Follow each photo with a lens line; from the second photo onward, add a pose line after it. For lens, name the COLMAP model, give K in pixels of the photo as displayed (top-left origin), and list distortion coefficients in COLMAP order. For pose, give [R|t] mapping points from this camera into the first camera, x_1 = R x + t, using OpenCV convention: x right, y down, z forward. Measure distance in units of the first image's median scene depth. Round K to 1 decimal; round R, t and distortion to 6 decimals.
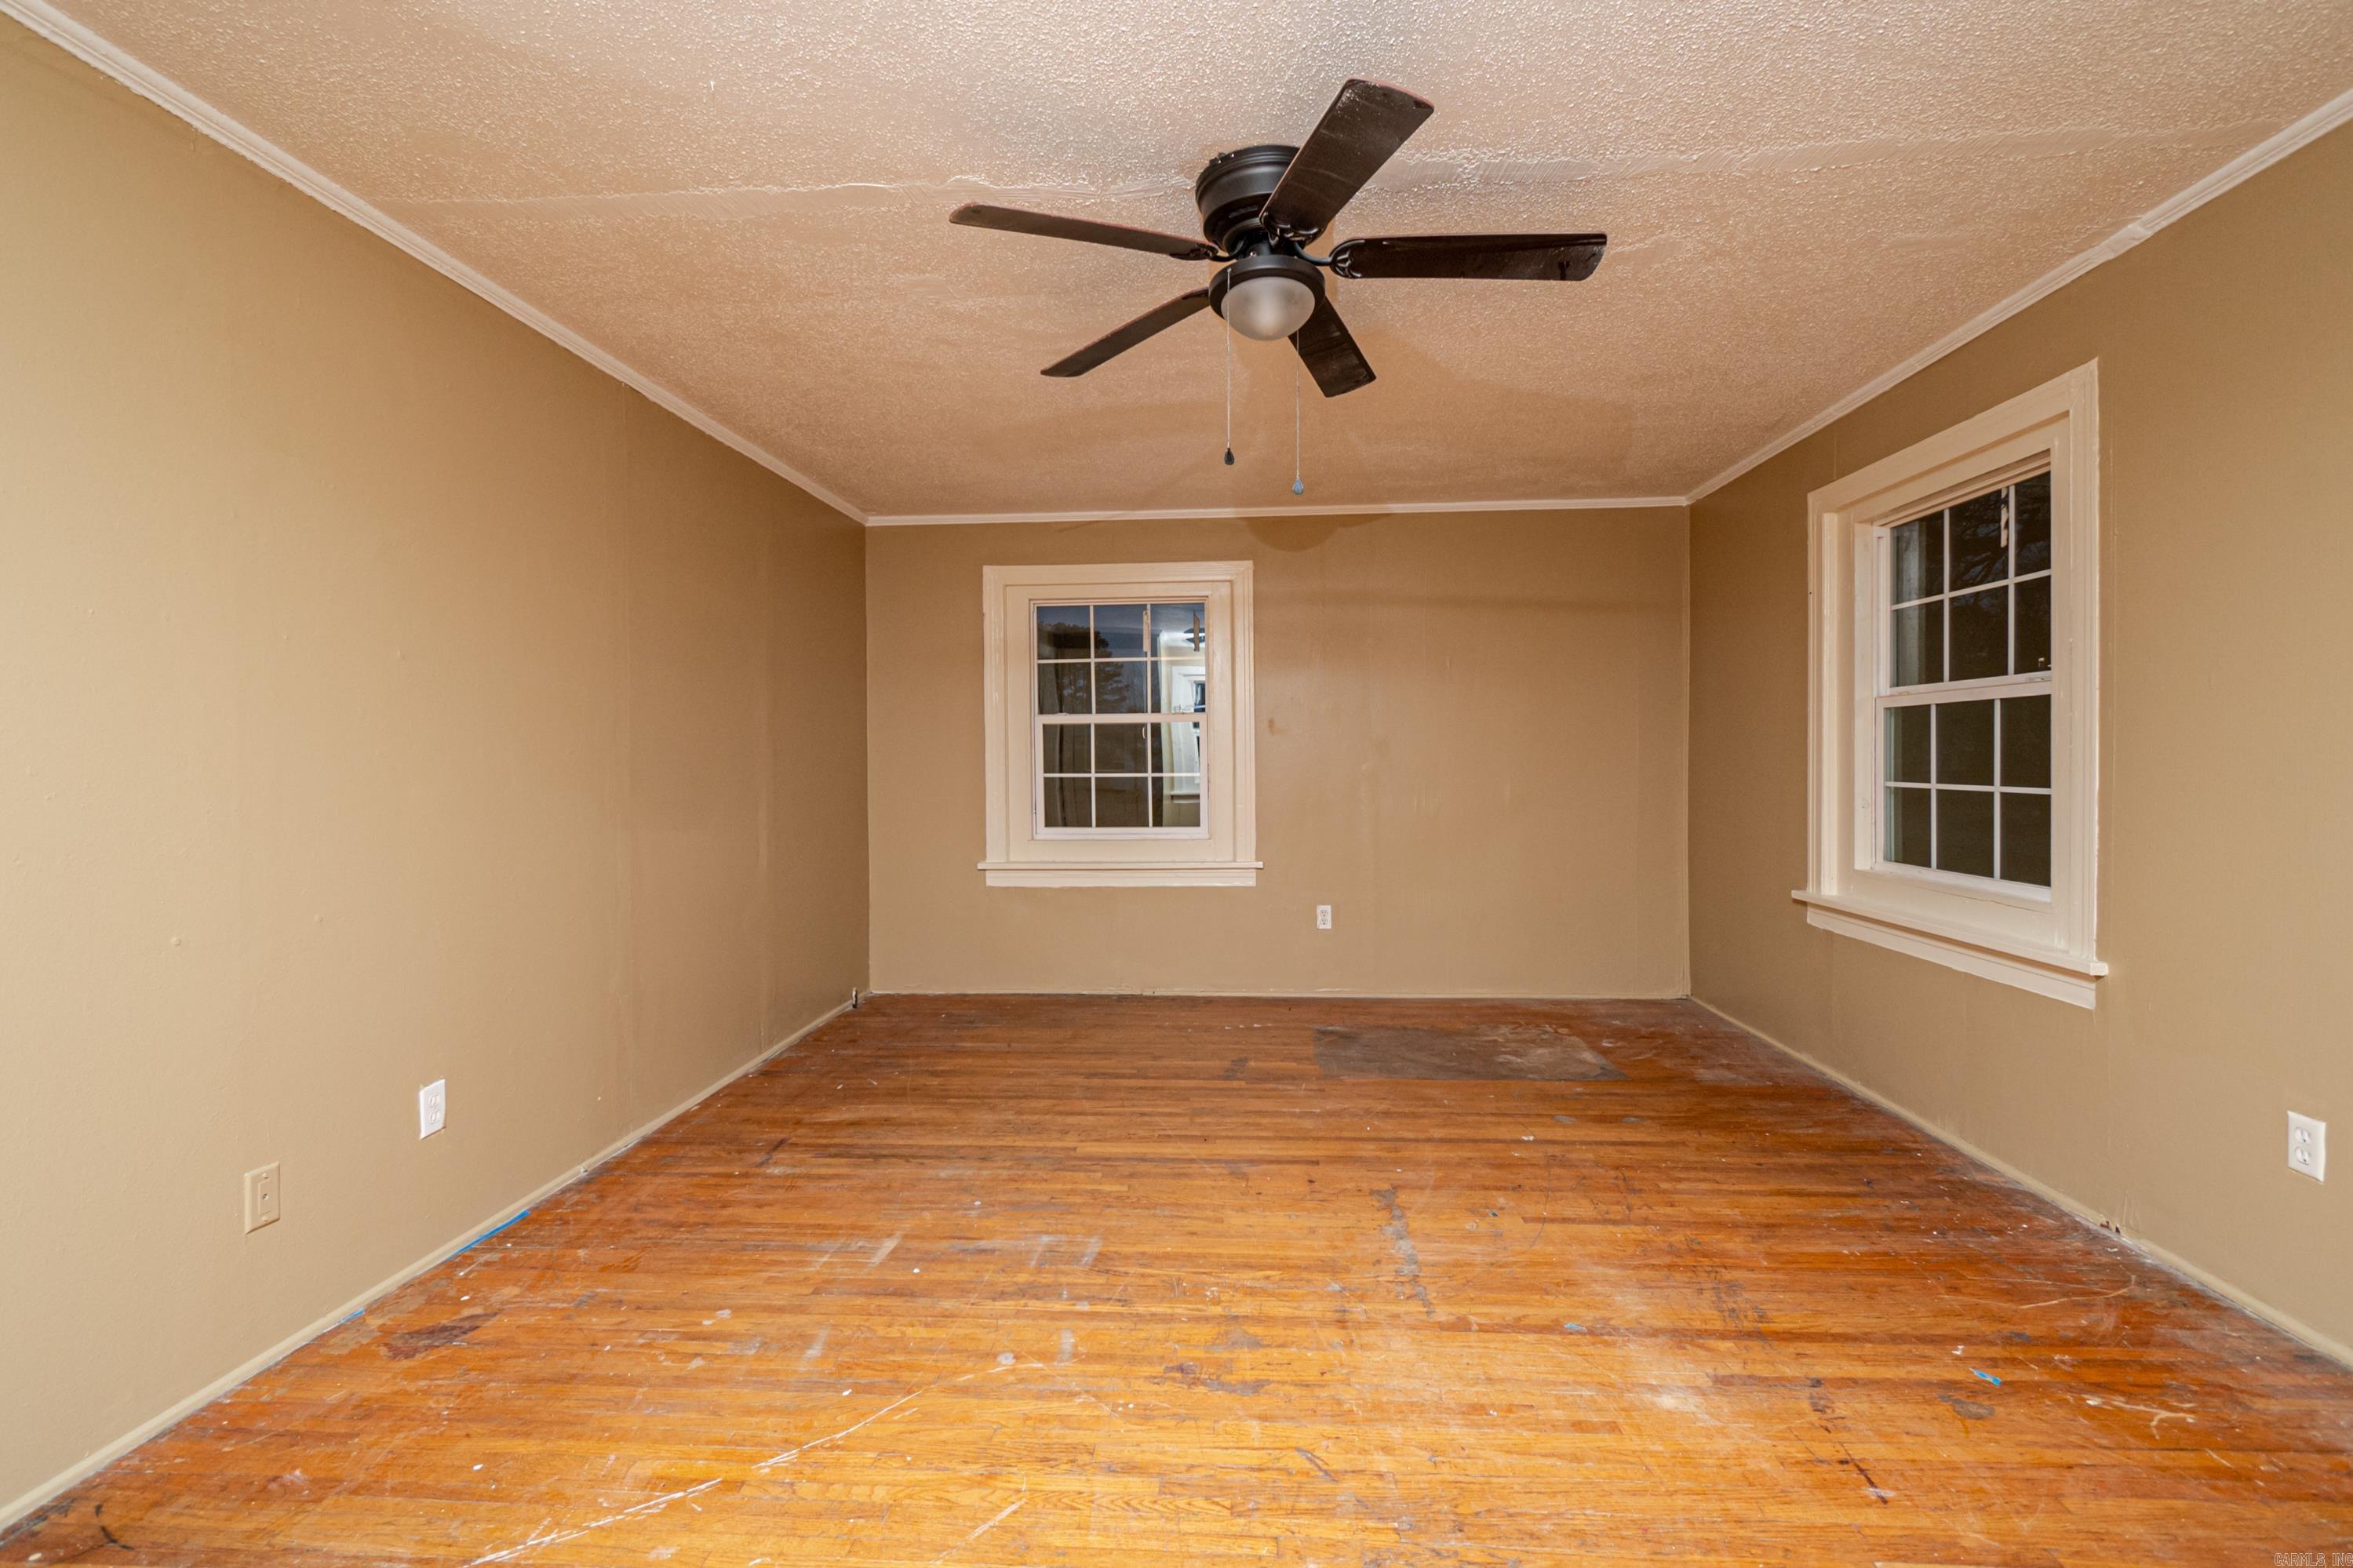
lens RADIAL K [[1045.7, 0, 1176.5], [0, 1045.7, 784.0], [0, 0, 1]] dist [0.016101, -0.010449]
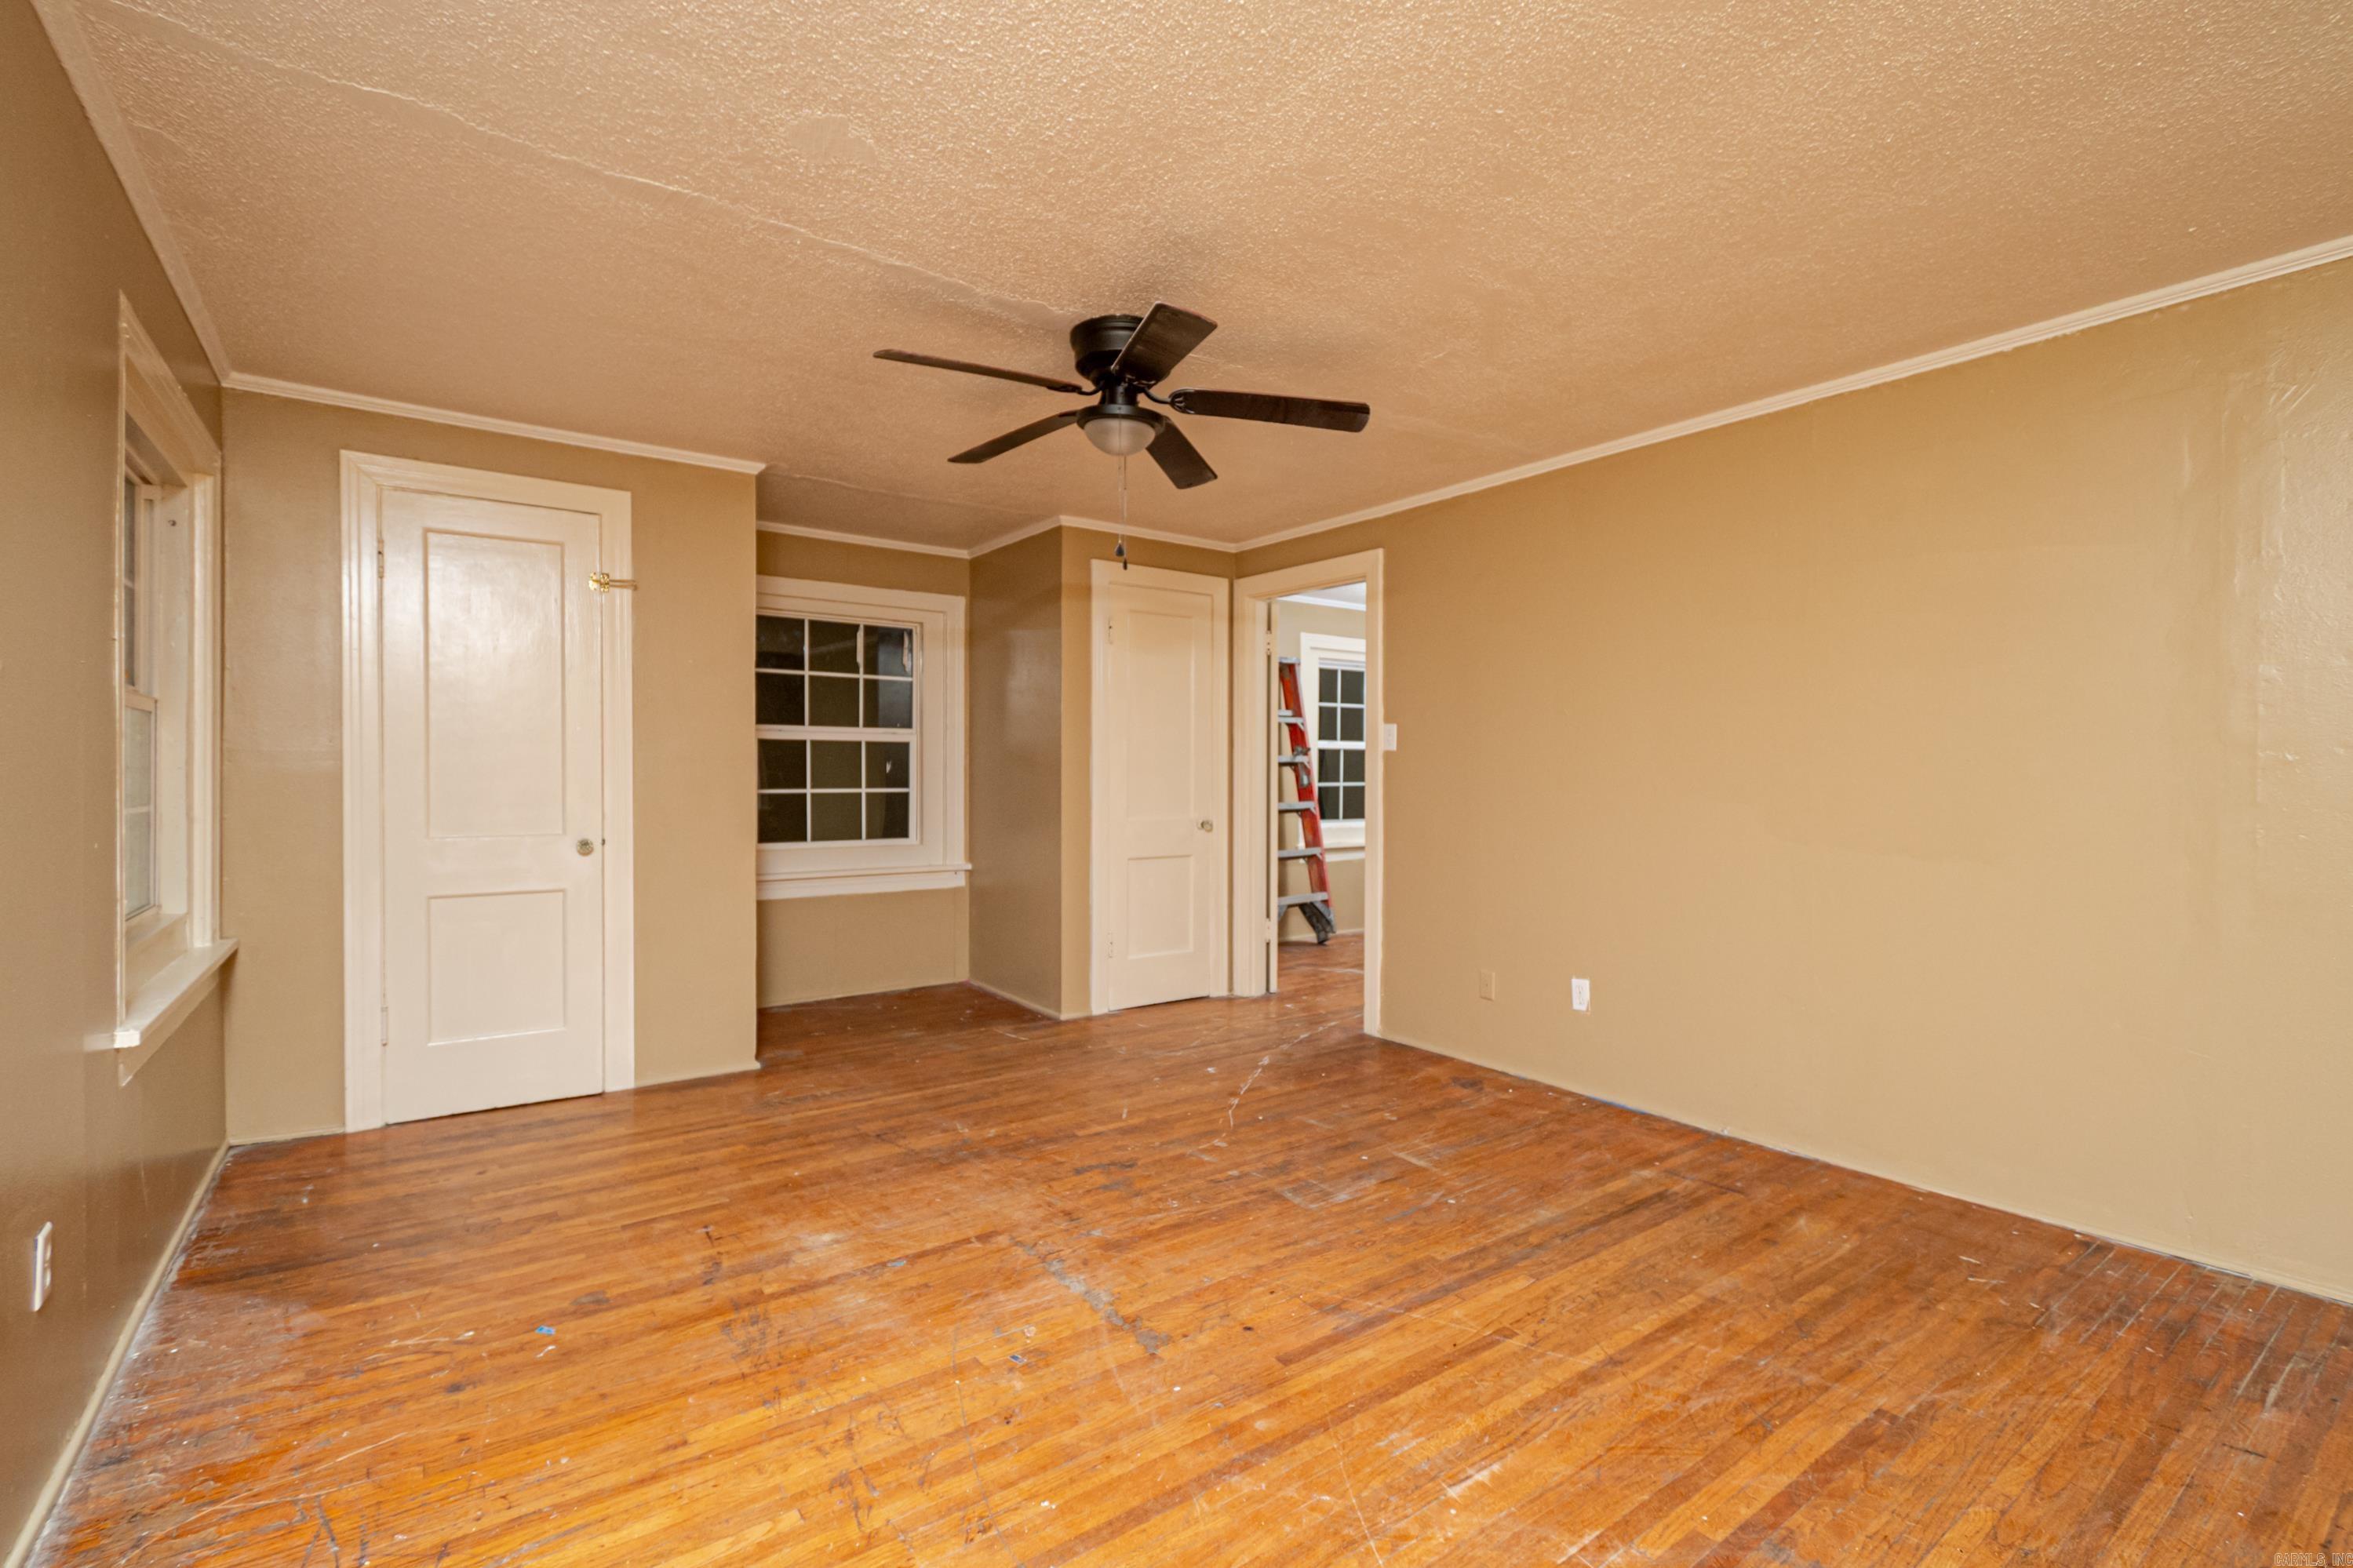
lens RADIAL K [[1045.7, 0, 1176.5], [0, 1045.7, 784.0], [0, 0, 1]] dist [0.016101, -0.010449]
pose [[-0.763534, 0.010595, -0.645681, 0.765237], [-0.012809, 0.999420, 0.031546, -0.050321], [0.645641, 0.032357, -0.762956, 1.782806]]
